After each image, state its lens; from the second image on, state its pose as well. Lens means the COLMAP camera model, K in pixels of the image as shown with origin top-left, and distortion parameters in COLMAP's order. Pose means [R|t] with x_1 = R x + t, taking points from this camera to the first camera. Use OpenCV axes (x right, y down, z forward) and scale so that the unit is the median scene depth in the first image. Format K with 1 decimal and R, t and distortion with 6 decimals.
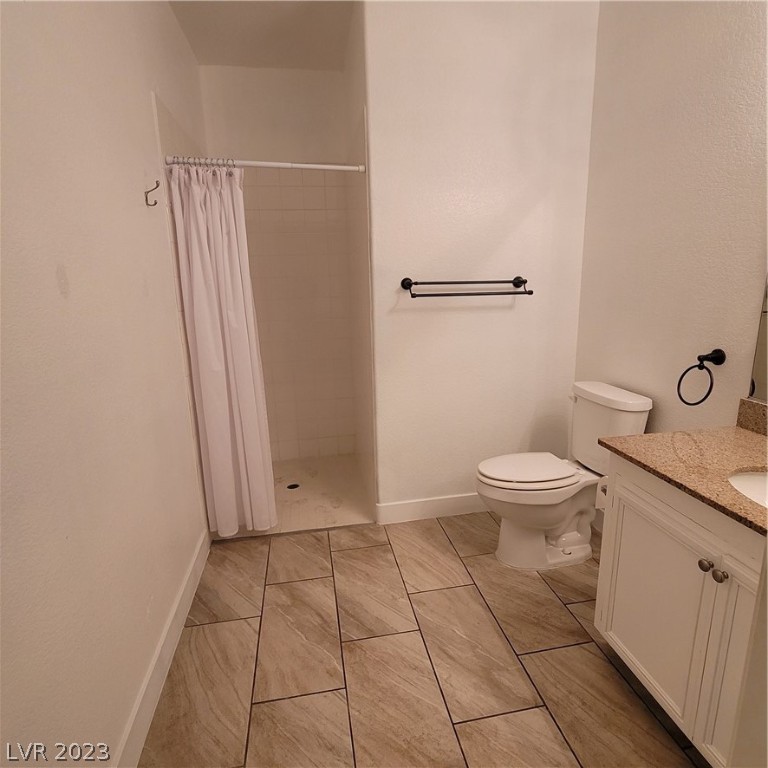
lens RADIAL K [[455.3, 0, 382.1], [0, 455.3, 384.6], [0, 0, 1]] dist [-0.011893, 0.001093]
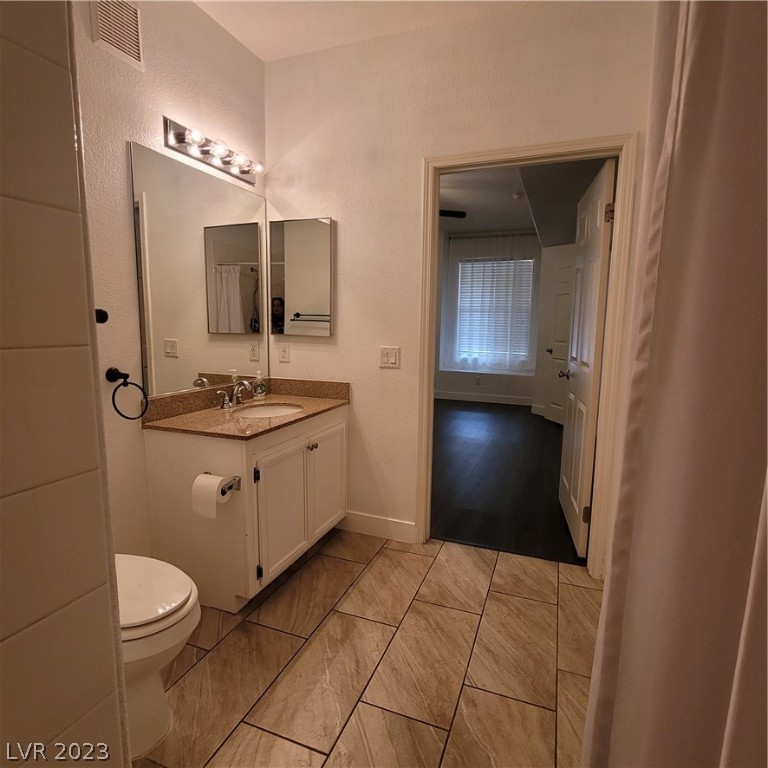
lens RADIAL K [[455.3, 0, 386.9], [0, 455.3, 379.7], [0, 0, 1]] dist [-0.011893, 0.001093]
pose [[-0.858686, -0.050359, 0.510023, -0.405396], [0.123145, 0.945732, 0.300710, -0.311260], [-0.497488, 0.321022, -0.805885, 1.620129]]
